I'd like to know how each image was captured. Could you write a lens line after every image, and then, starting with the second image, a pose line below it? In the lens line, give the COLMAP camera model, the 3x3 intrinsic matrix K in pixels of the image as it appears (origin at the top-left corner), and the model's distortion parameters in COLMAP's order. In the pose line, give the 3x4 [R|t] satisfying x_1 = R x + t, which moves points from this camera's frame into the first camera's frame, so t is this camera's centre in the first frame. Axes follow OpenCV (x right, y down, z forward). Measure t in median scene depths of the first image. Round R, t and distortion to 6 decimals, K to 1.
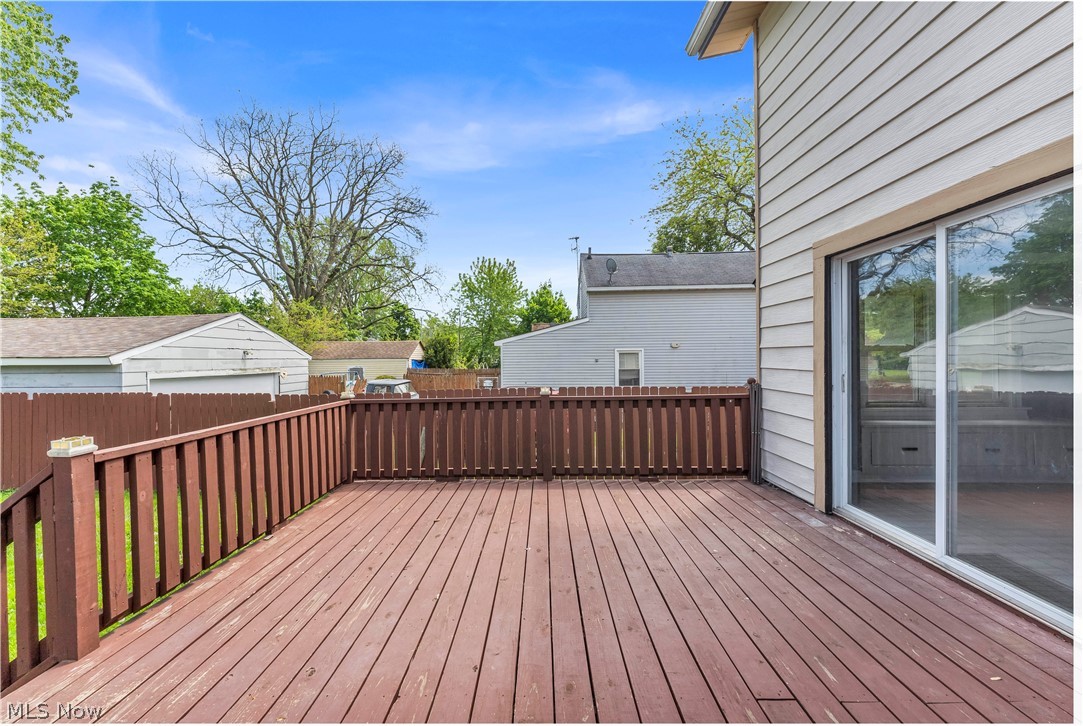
lens RADIAL K [[440.4, 0, 542.4], [0, 440.4, 361.4], [0, 0, 1]] dist [0.001052, 0.000246]
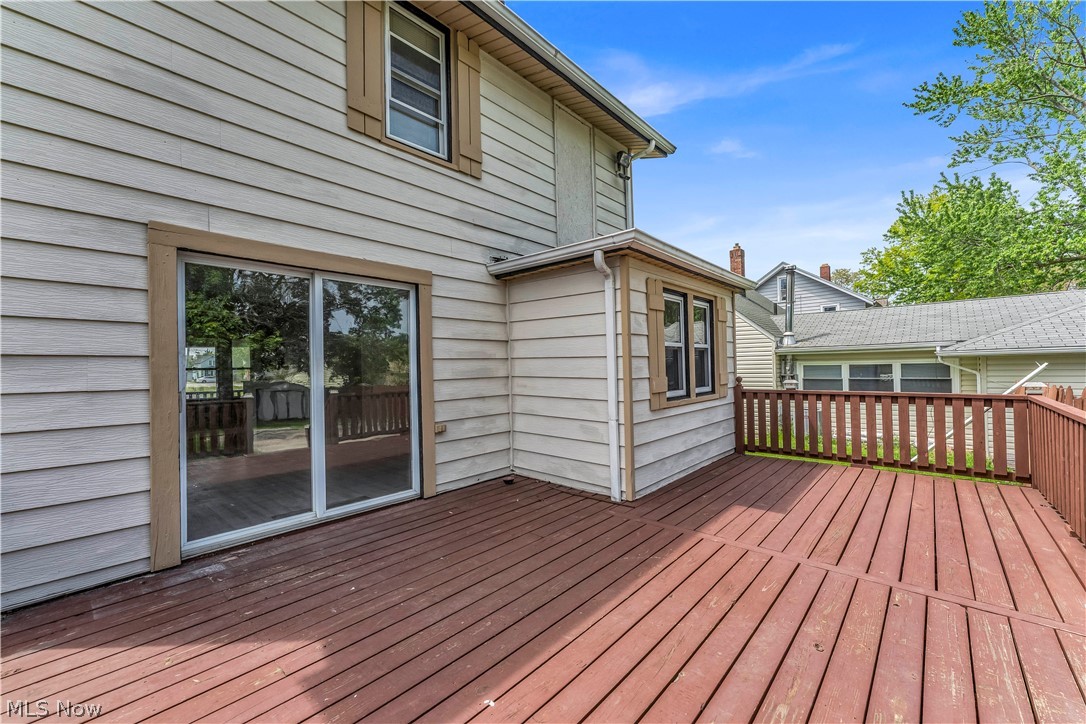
lens RADIAL K [[441.7, 0, 543.9], [0, 441.7, 360.4], [0, 0, 1]] dist [0.001052, 0.000246]
pose [[-0.745461, 0.033095, 0.665728, -0.460116], [0.029358, 0.999428, -0.016810, 0.005358], [-0.665903, 0.007014, -0.746005, 1.321731]]
